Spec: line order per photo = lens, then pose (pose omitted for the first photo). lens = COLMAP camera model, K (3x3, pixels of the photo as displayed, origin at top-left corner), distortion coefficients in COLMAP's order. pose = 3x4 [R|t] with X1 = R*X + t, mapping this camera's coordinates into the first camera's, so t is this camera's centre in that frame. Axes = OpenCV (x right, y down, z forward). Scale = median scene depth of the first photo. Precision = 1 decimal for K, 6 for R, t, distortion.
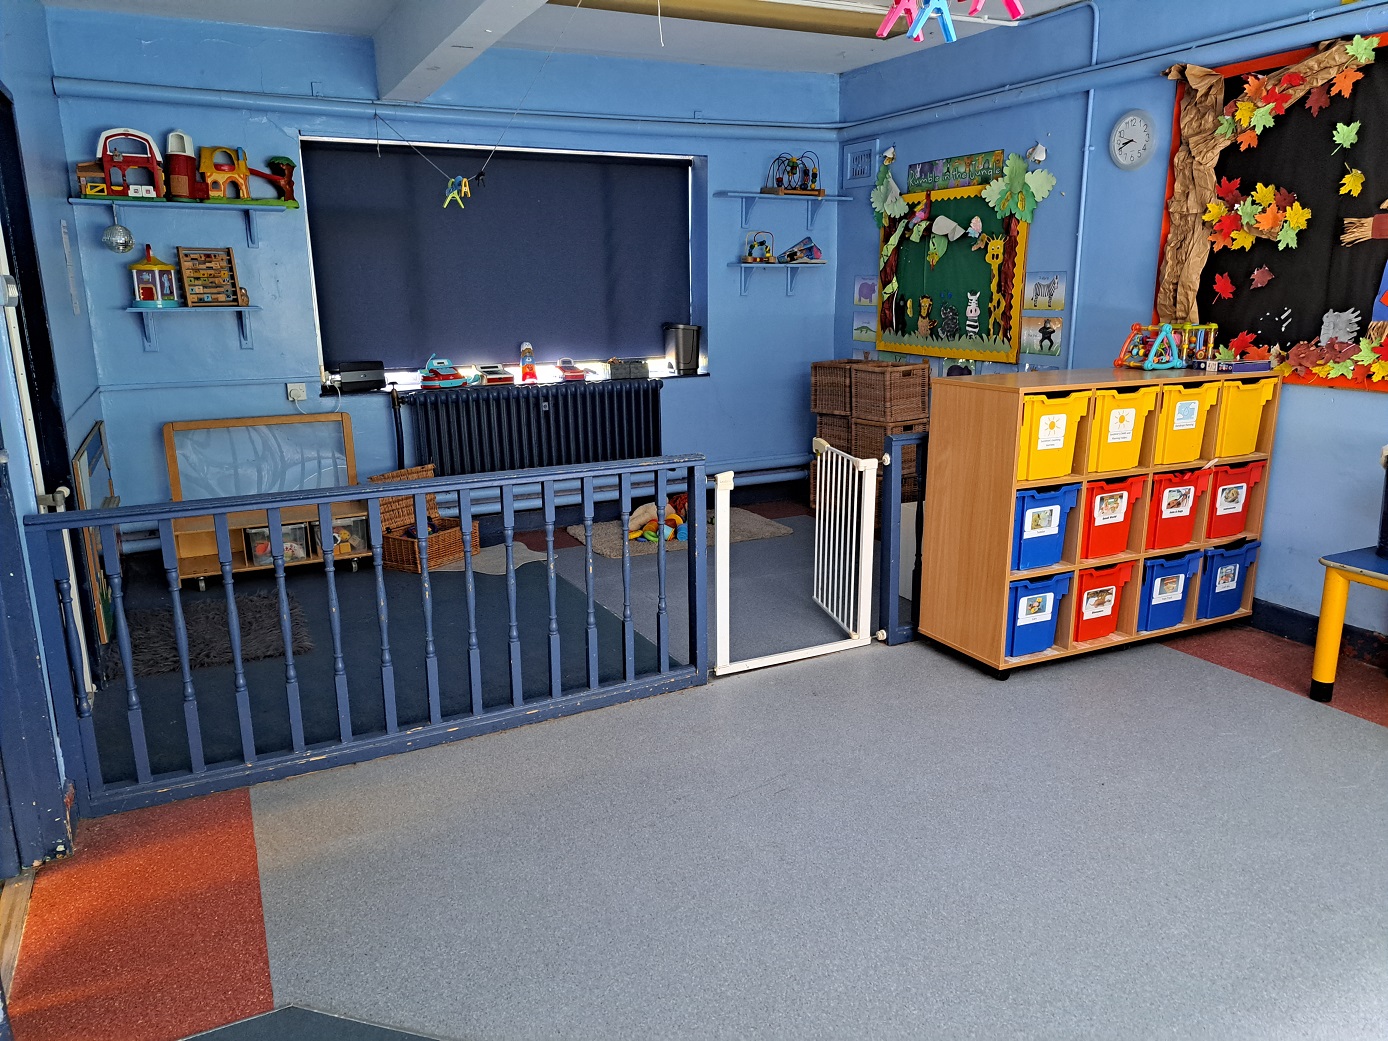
lens RADIAL K [[981.6, 0, 696.4], [0, 981.6, 526.9], [0, 0, 1]] dist [0.001658, 0.000763]
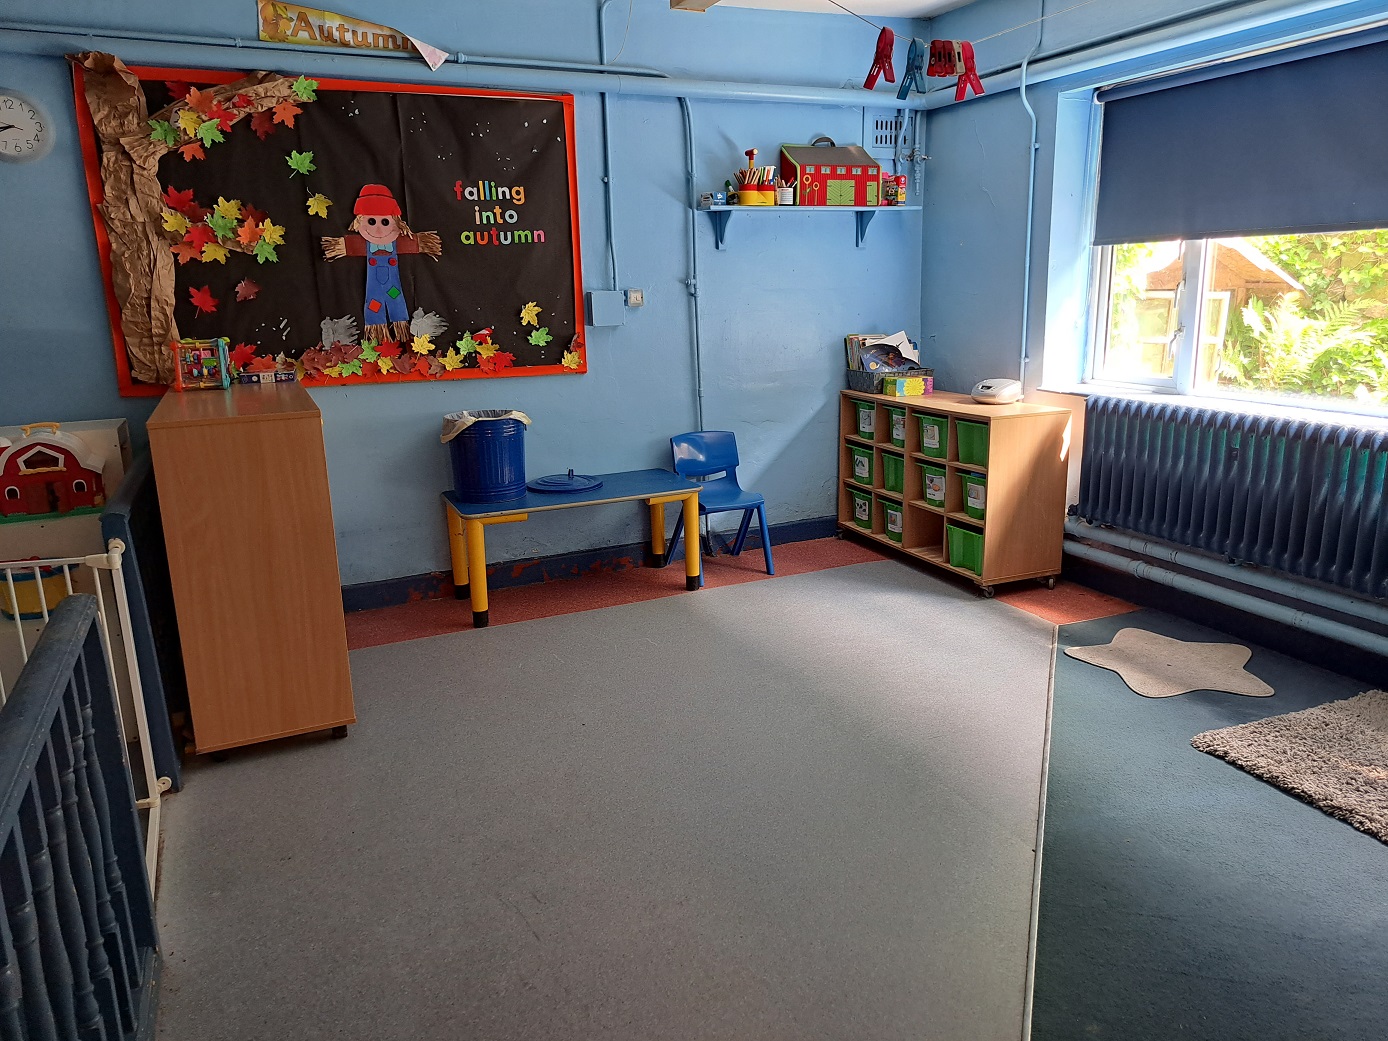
lens RADIAL K [[981.6, 0, 697.4], [0, 981.6, 520.3], [0, 0, 1]] dist [0.001658, 0.000763]
pose [[0.029173, -0.229381, 0.972899, -0.476982], [0.263478, 0.940657, 0.213879, -0.127754], [-0.964224, 0.250098, 0.087878, 0.535952]]
